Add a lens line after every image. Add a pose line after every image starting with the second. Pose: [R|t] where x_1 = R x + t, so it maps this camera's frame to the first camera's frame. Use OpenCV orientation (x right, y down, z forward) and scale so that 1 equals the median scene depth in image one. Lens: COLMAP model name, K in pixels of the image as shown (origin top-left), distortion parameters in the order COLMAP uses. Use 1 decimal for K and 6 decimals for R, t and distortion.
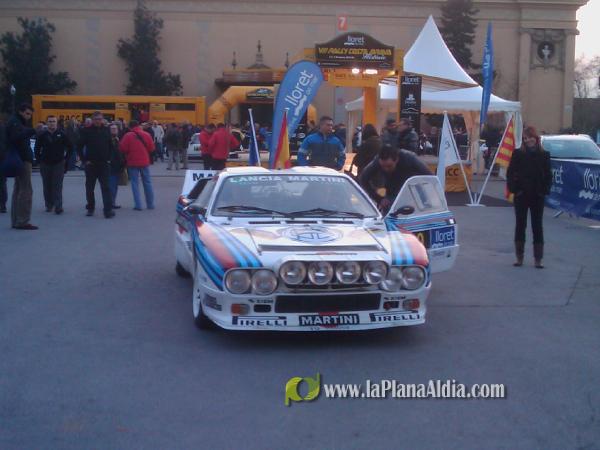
lens RADIAL K [[910.1, 0, 300.0], [0, 910.1, 225.0], [0, 0, 1]] dist [-0.020978, -0.065986]
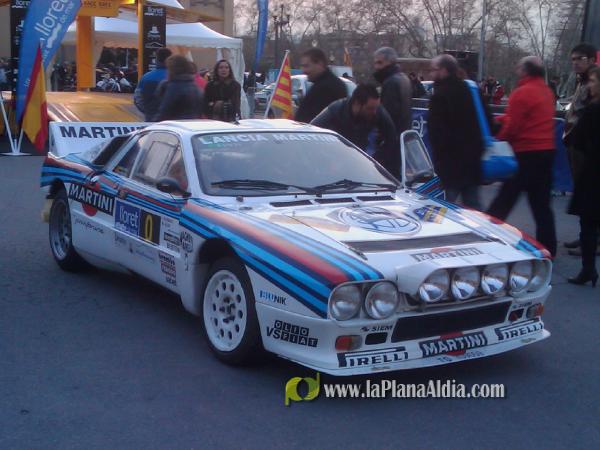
lens RADIAL K [[910.1, 0, 300.0], [0, 910.1, 225.0], [0, 0, 1]] dist [-0.020978, -0.065986]
pose [[0.921176, -0.047182, 0.386276, -0.347712], [0.020430, 0.997117, 0.073073, -0.042619], [-0.388610, -0.059421, 0.919484, 0.400083]]
